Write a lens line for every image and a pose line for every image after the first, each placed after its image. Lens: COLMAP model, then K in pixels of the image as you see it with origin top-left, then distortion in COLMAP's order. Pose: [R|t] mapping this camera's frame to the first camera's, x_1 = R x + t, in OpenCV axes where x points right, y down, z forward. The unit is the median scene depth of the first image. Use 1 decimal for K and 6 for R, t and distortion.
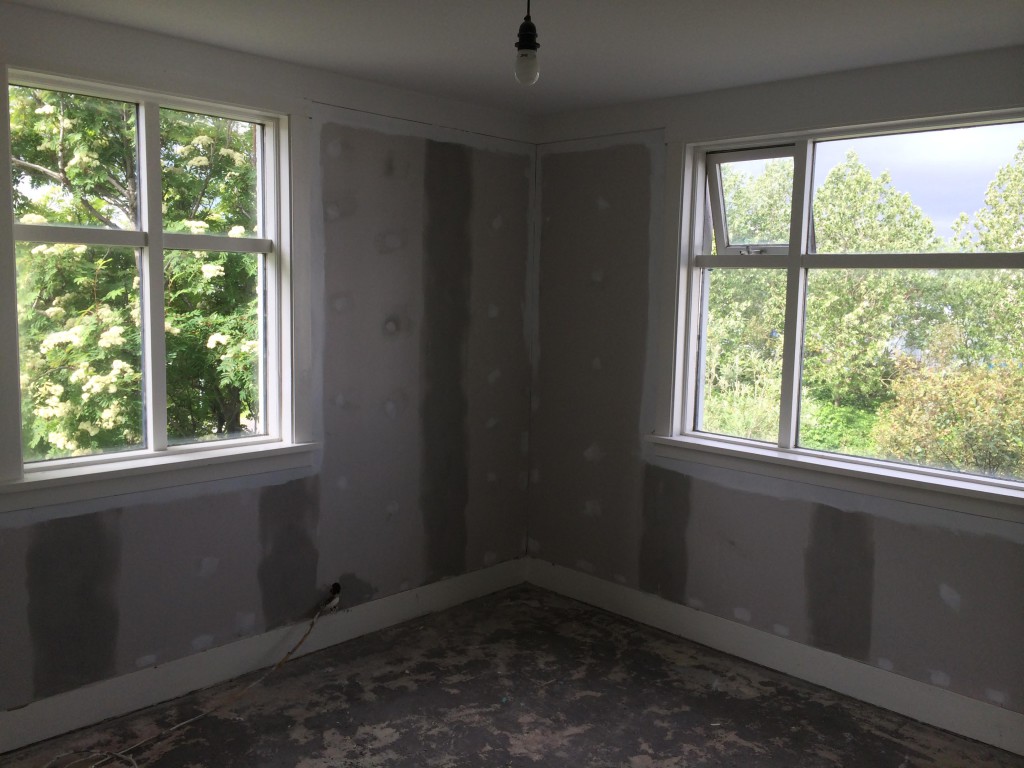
lens RADIAL K [[873.2, 0, 503.8], [0, 873.2, 376.1], [0, 0, 1]] dist [0.067200, -0.083984]
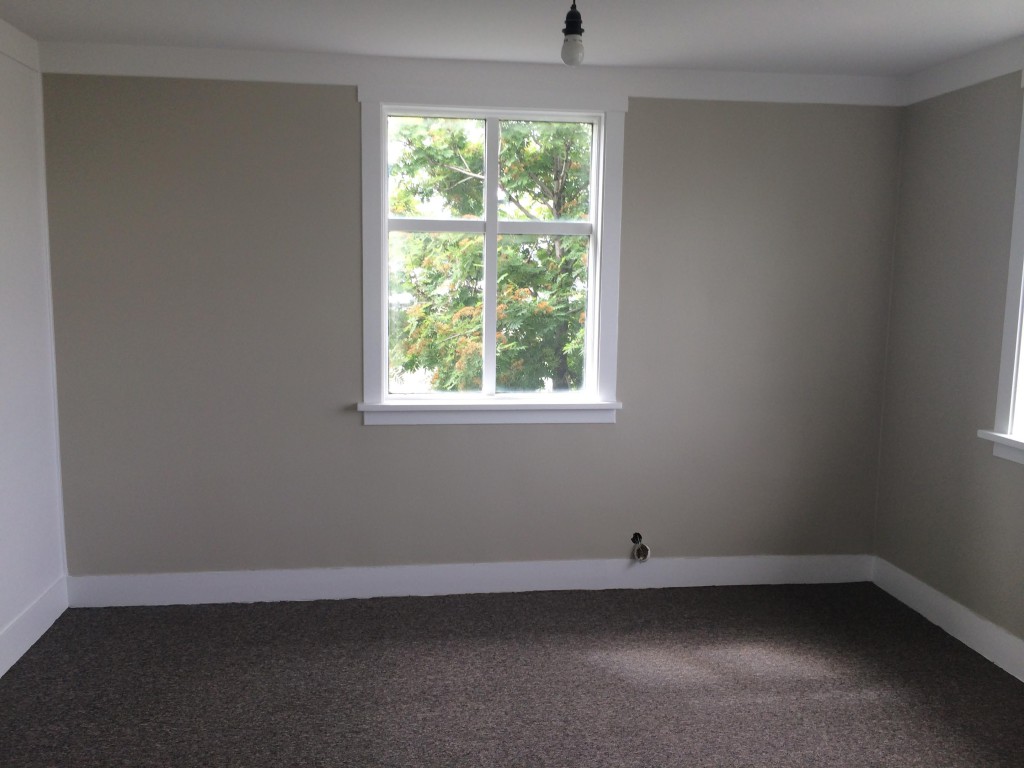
lens RADIAL K [[873.2, 0, 507.6], [0, 873.2, 368.2], [0, 0, 1]] dist [0.067200, -0.083984]
pose [[0.787558, 0.057274, -0.613573, 0.358254], [-0.061847, 0.997991, 0.013773, 0.025389], [0.613129, 0.027101, 0.789518, 0.031297]]
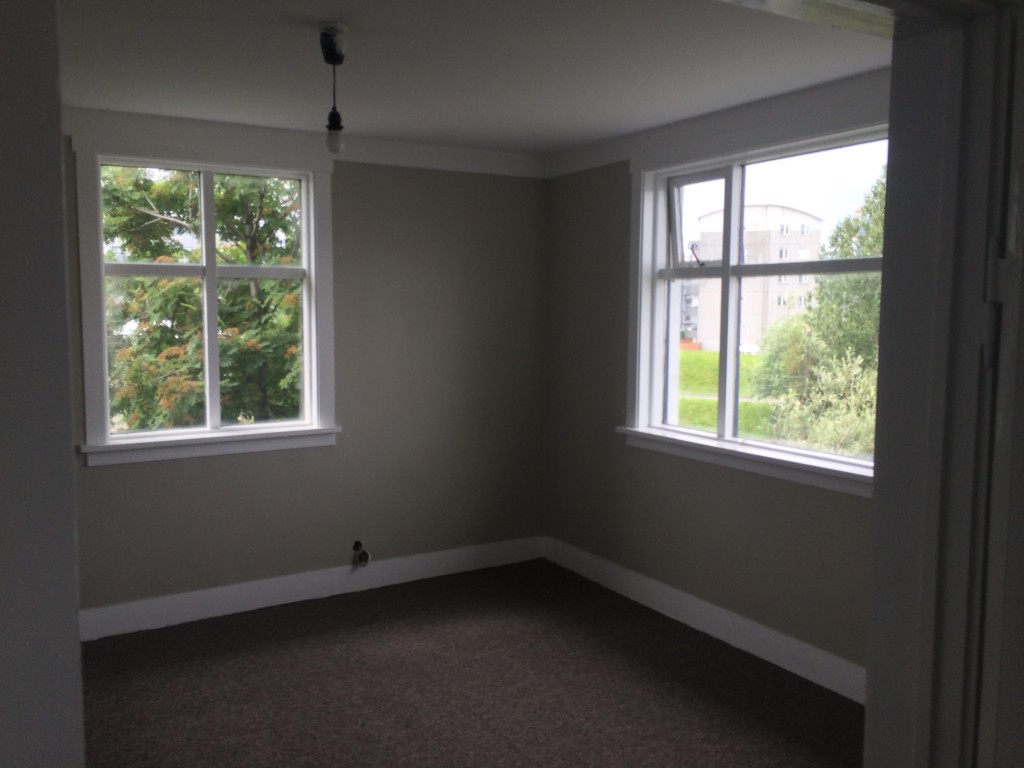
lens RADIAL K [[873.2, 0, 510.8], [0, 873.2, 379.2], [0, 0, 1]] dist [0.067200, -0.083984]
pose [[0.966665, -0.002167, -0.256037, 0.352209], [-0.004008, 0.999714, -0.023593, 0.035966], [0.256015, 0.023833, 0.966379, -0.160701]]
